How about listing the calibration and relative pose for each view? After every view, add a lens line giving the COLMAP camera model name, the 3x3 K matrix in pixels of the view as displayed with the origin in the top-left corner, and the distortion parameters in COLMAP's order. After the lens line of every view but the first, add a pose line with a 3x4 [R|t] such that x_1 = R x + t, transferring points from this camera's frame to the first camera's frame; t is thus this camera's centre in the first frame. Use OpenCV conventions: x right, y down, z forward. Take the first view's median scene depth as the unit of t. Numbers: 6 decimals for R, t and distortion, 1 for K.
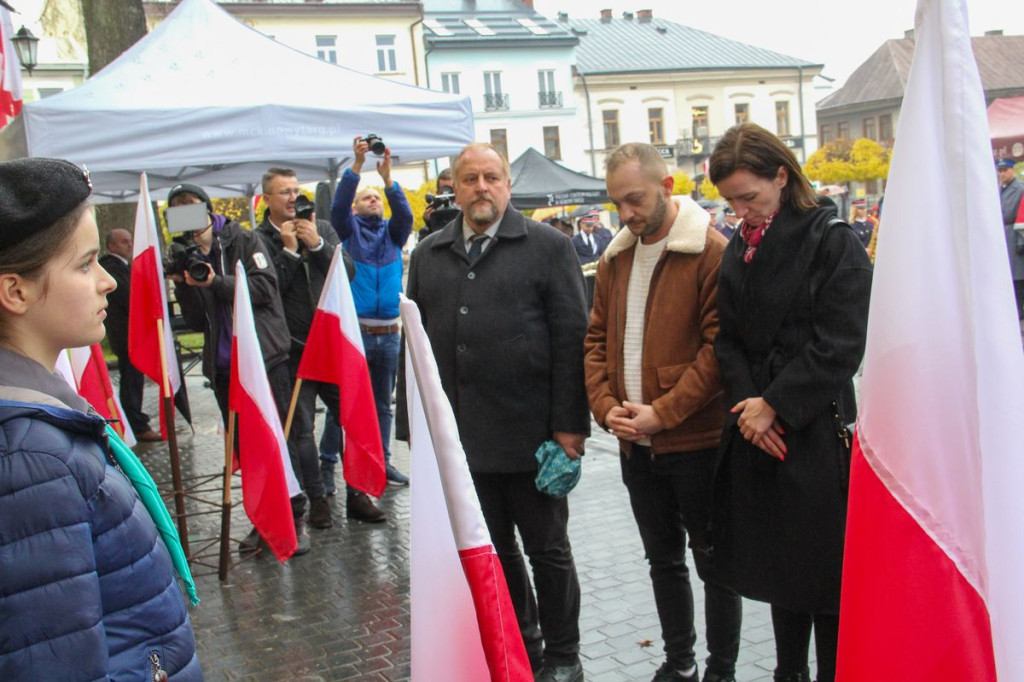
lens RADIAL K [[1251.6, 0, 514.1], [0, 1251.6, 371.0], [0, 0, 1]] dist [-0.018964, 0.336412]
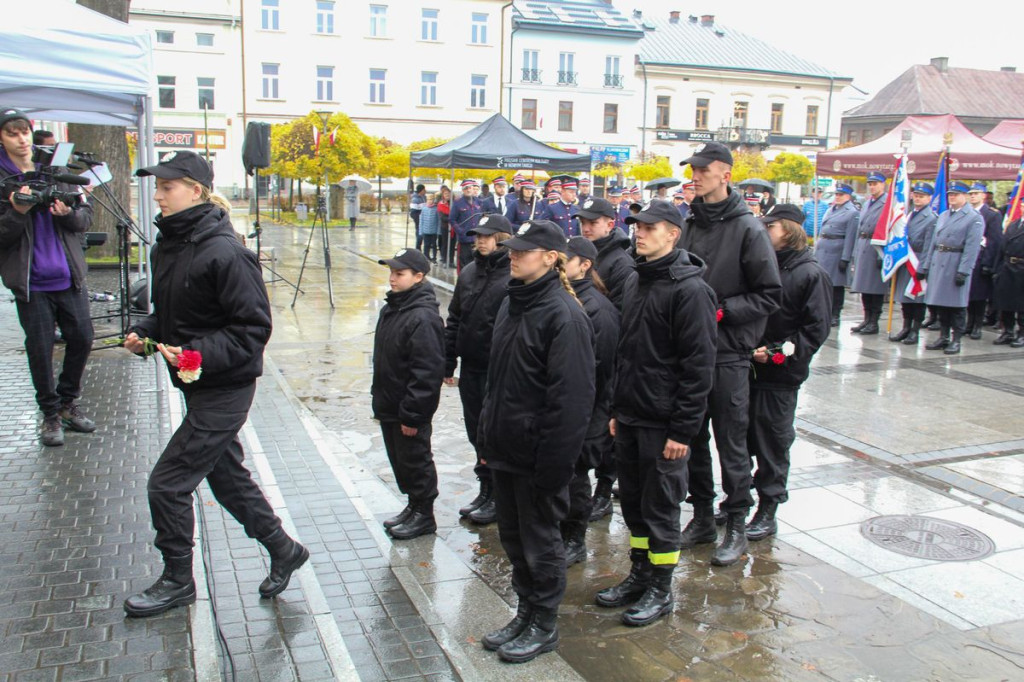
lens RADIAL K [[975.9, 0, 535.5], [0, 975.9, 340.7], [0, 0, 1]] dist [-0.120819, 0.180812]
pose [[0.986172, 0.131691, -0.100615, 0.080306], [-0.126539, 0.990380, 0.056001, -0.016820], [0.107021, -0.042495, 0.993348, 0.077502]]
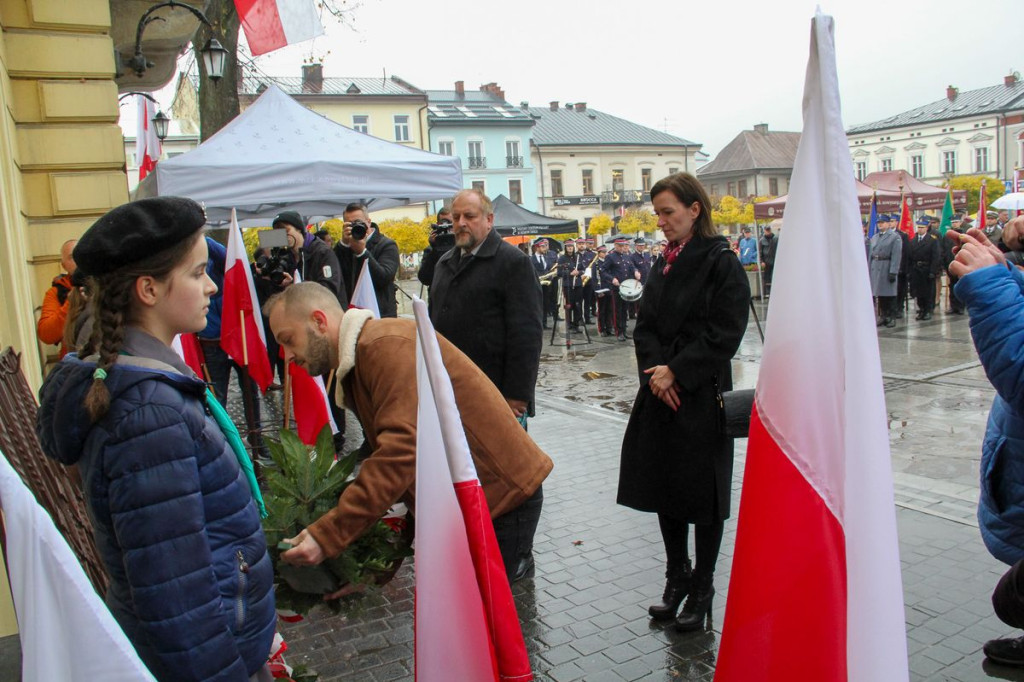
lens RADIAL K [[871.6, 0, 502.3], [0, 871.6, 374.2], [0, 0, 1]] dist [-0.178545, 0.134746]
pose [[0.999627, 0.018370, 0.020216, -0.000871], [-0.018929, 0.999434, 0.027800, -0.000213], [-0.019693, -0.028172, 0.999409, 0.002414]]
